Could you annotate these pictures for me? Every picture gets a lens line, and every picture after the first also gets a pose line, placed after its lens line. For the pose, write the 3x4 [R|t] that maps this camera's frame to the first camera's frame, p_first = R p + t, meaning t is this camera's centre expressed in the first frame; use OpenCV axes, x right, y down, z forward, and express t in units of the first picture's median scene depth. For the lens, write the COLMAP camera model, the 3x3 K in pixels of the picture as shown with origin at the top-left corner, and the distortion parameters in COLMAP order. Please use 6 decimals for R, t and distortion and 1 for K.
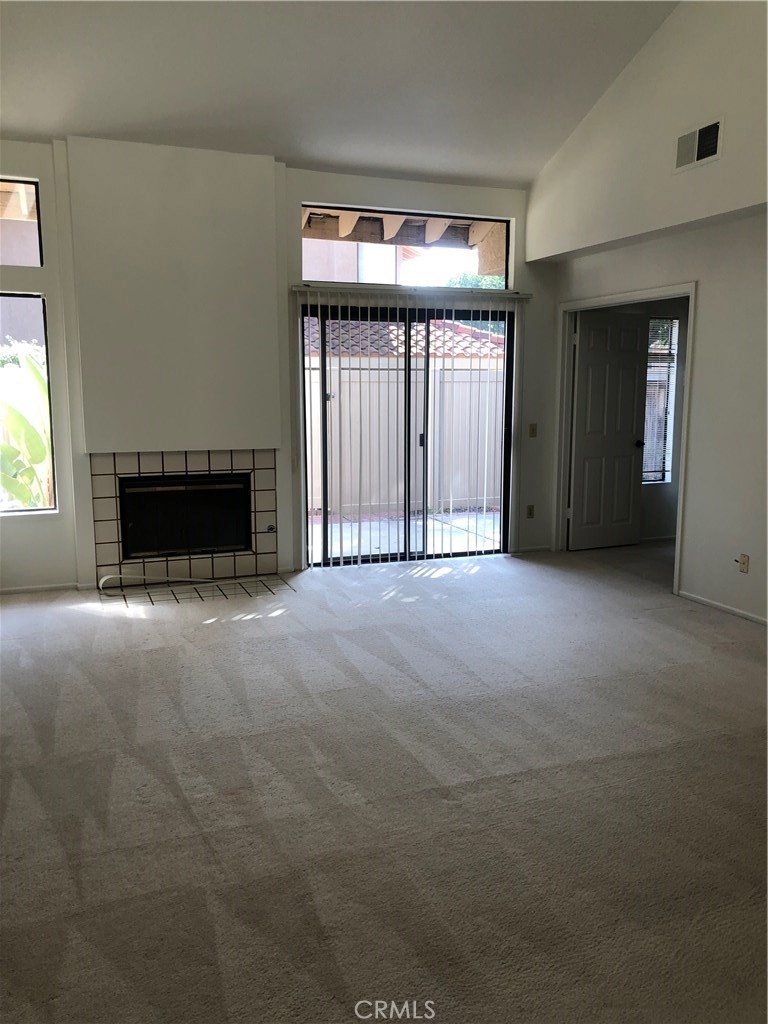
lens RADIAL K [[841.1, 0, 383.9], [0, 841.1, 488.2], [0, 0, 1]] dist [0.050039, -0.005808]
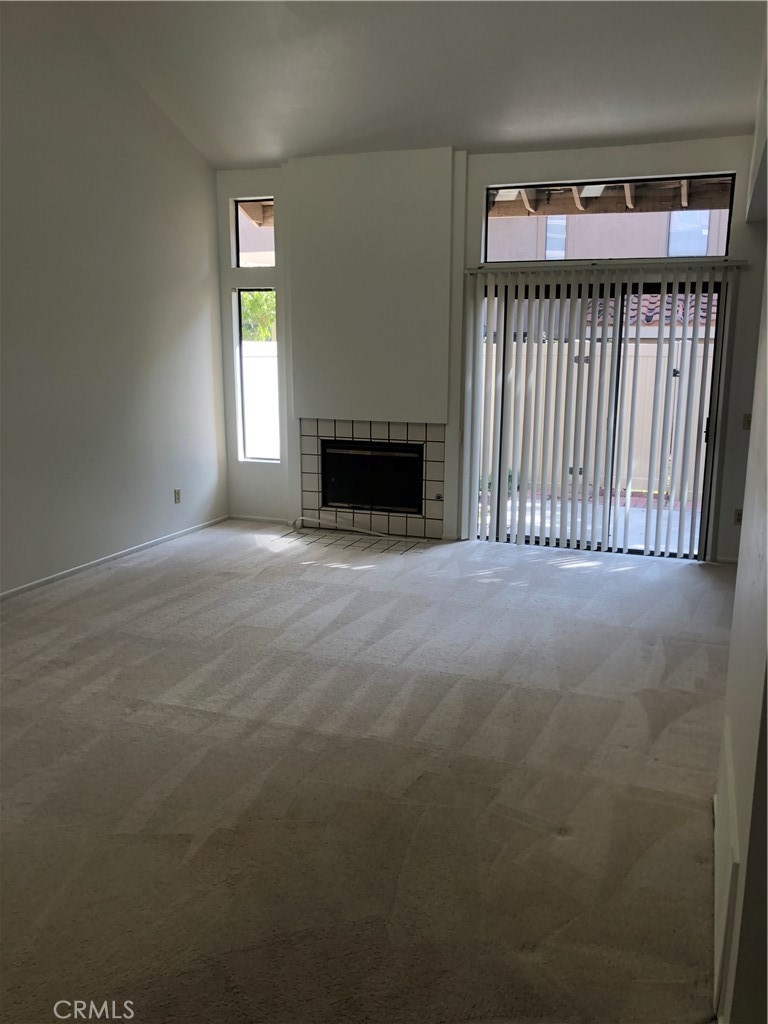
lens RADIAL K [[822.3, 0, 383.2], [0, 822.3, 508.4], [0, 0, 1]] dist [0.046544, -0.053478]
pose [[0.761056, 0.131368, -0.635244, 0.519071], [-0.090118, 0.991195, 0.097012, -0.036729], [0.642395, -0.016585, 0.766194, 0.147121]]
